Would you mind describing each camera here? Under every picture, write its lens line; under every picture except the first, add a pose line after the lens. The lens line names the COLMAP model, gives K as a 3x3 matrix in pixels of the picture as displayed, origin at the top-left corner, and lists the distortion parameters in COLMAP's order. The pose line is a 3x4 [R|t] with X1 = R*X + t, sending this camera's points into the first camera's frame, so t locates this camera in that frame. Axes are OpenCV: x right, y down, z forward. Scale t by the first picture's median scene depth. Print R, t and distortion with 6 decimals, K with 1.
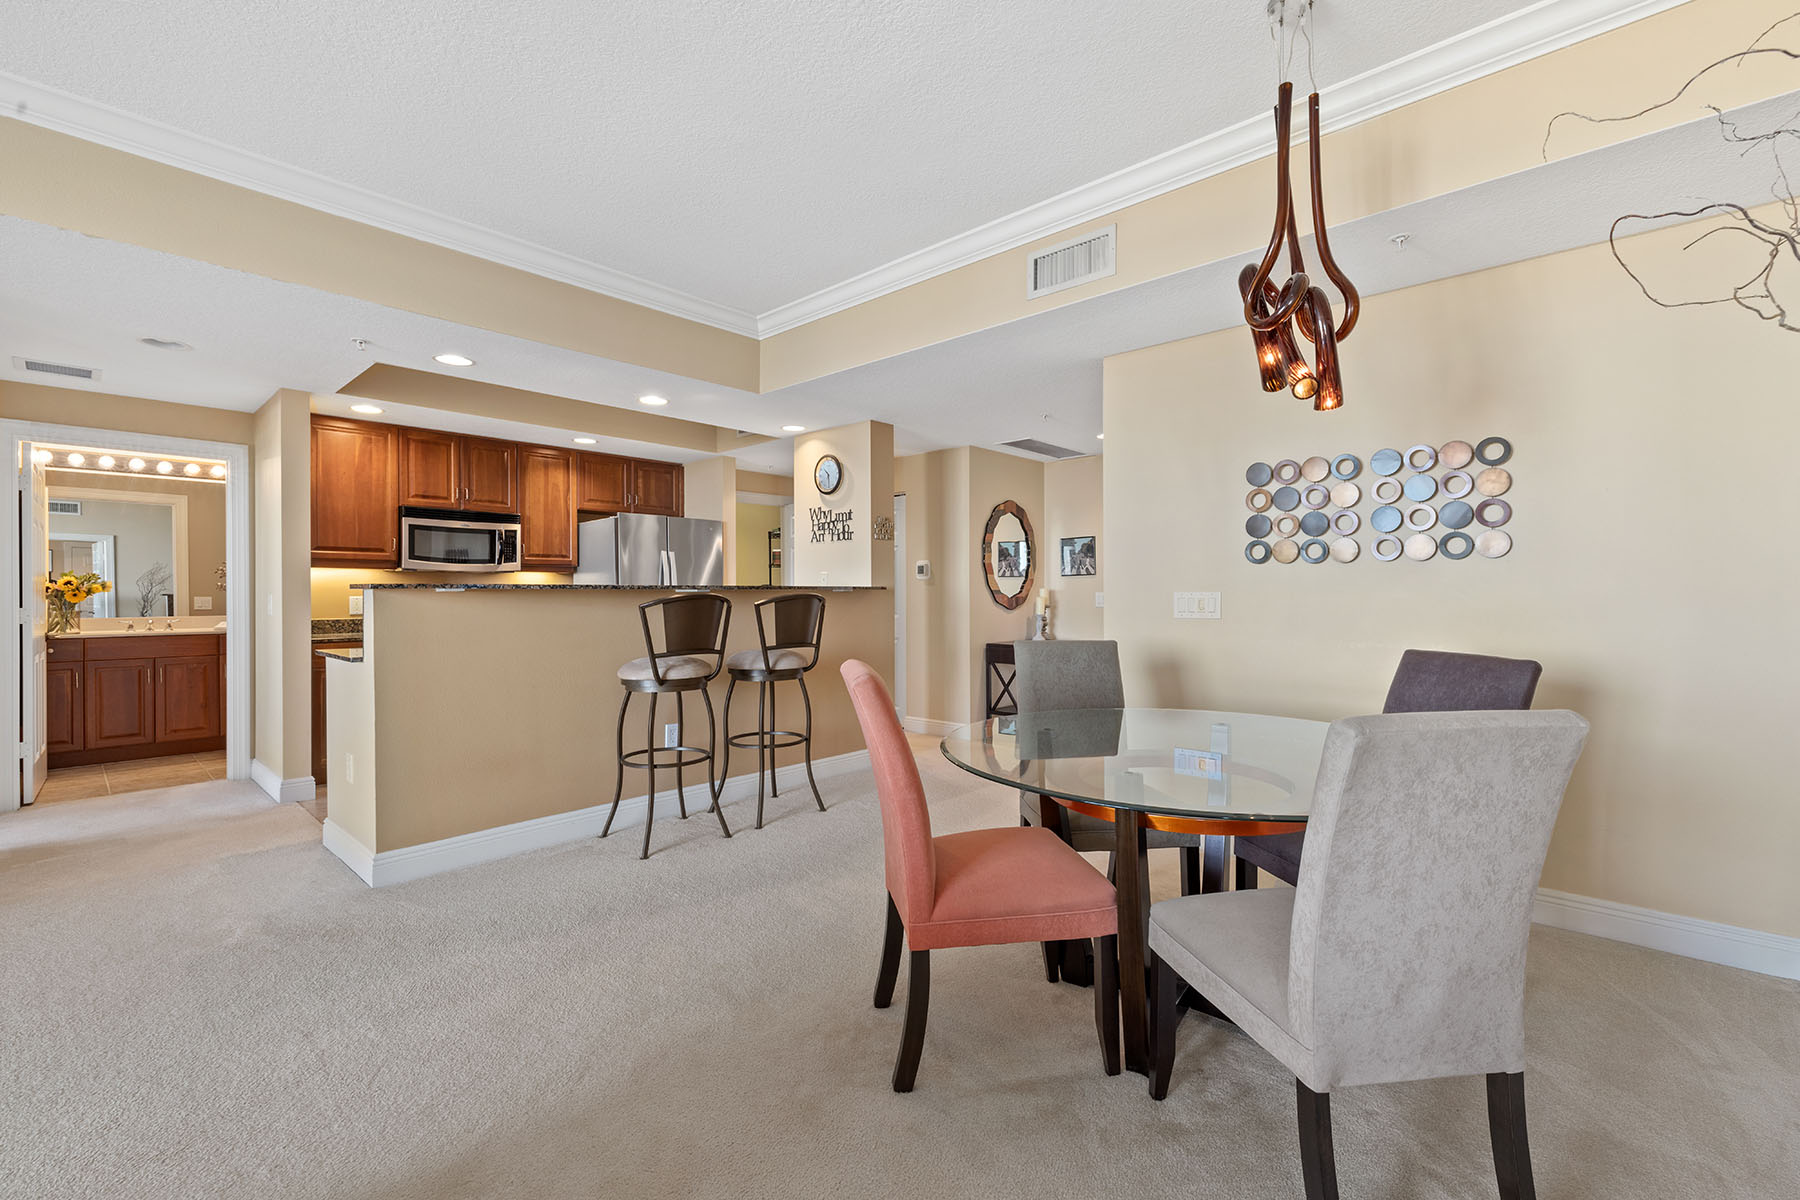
lens RADIAL K [[774.9, 0, 909.2], [0, 774.9, 592.1], [0, 0, 1]] dist [-0.000901, -0.000248]
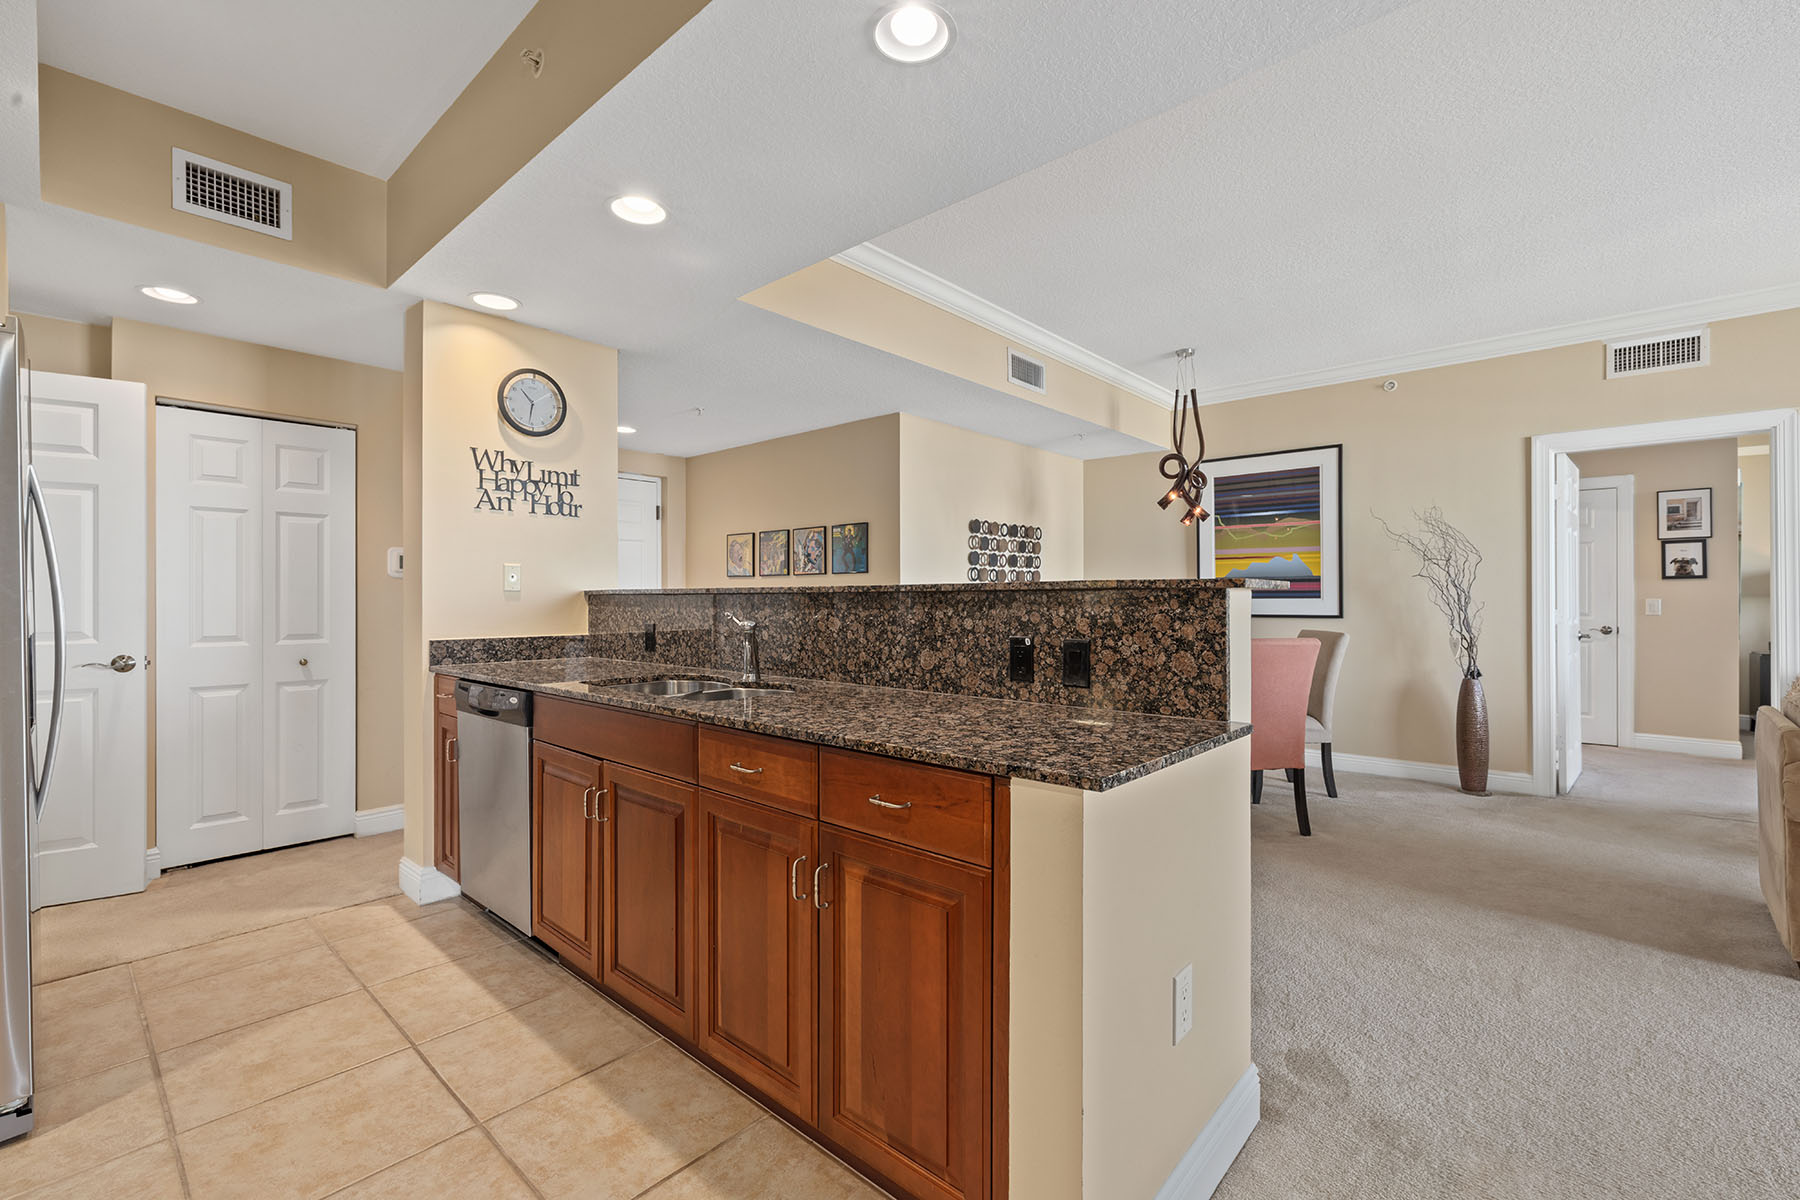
lens RADIAL K [[774.9, 0, 918.3], [0, 774.9, 600.3], [0, 0, 1]] dist [-0.000901, -0.000248]
pose [[-0.024937, 0.000307, 0.999689, -0.672621], [-0.000242, 1.000000, -0.000313, 0.001706], [-0.999689, -0.000250, -0.024937, 0.677536]]
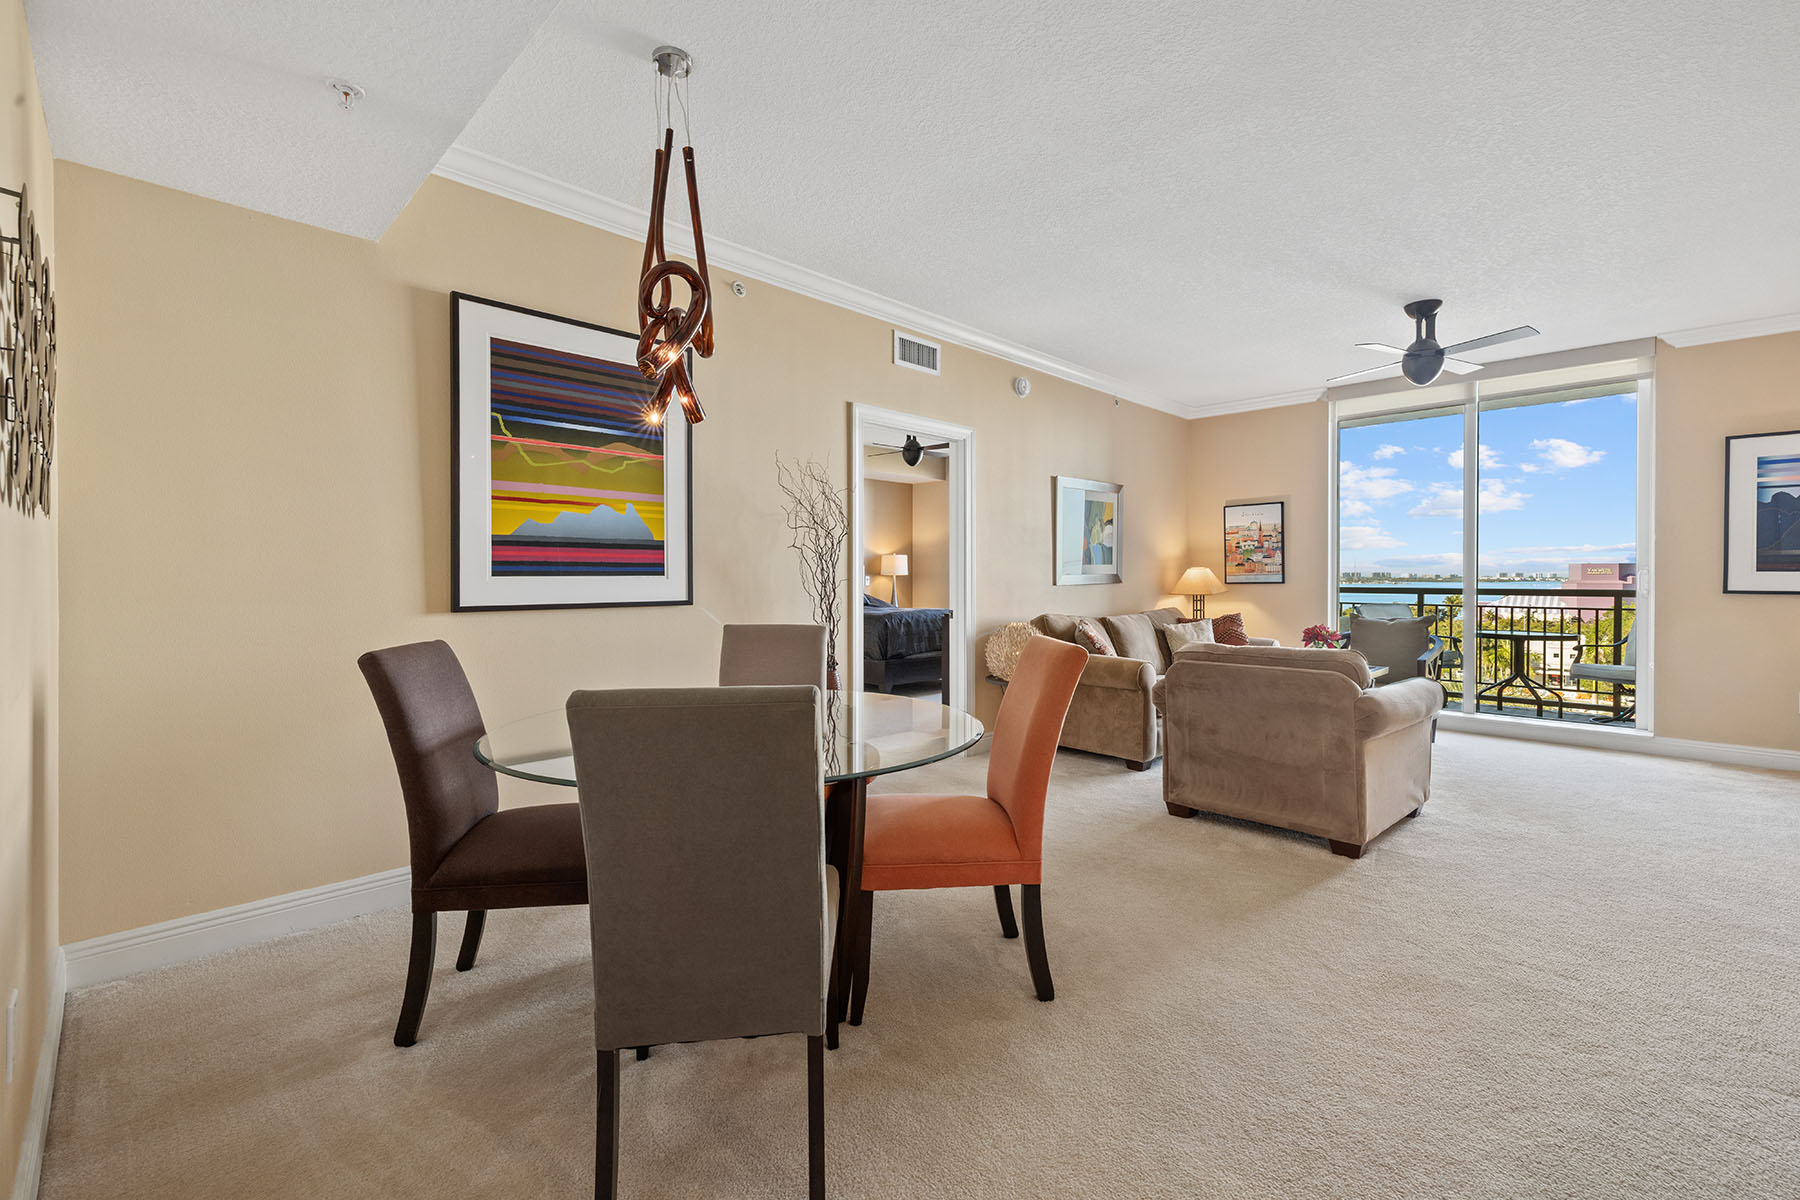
lens RADIAL K [[774.9, 0, 895.6], [0, 774.9, 586.1], [0, 0, 1]] dist [-0.000901, -0.000248]
pose [[-0.999136, 0.003264, 0.041430, 0.040308], [0.003727, 0.999931, 0.011107, 0.001299], [-0.041391, 0.011252, -0.999080, 0.770182]]
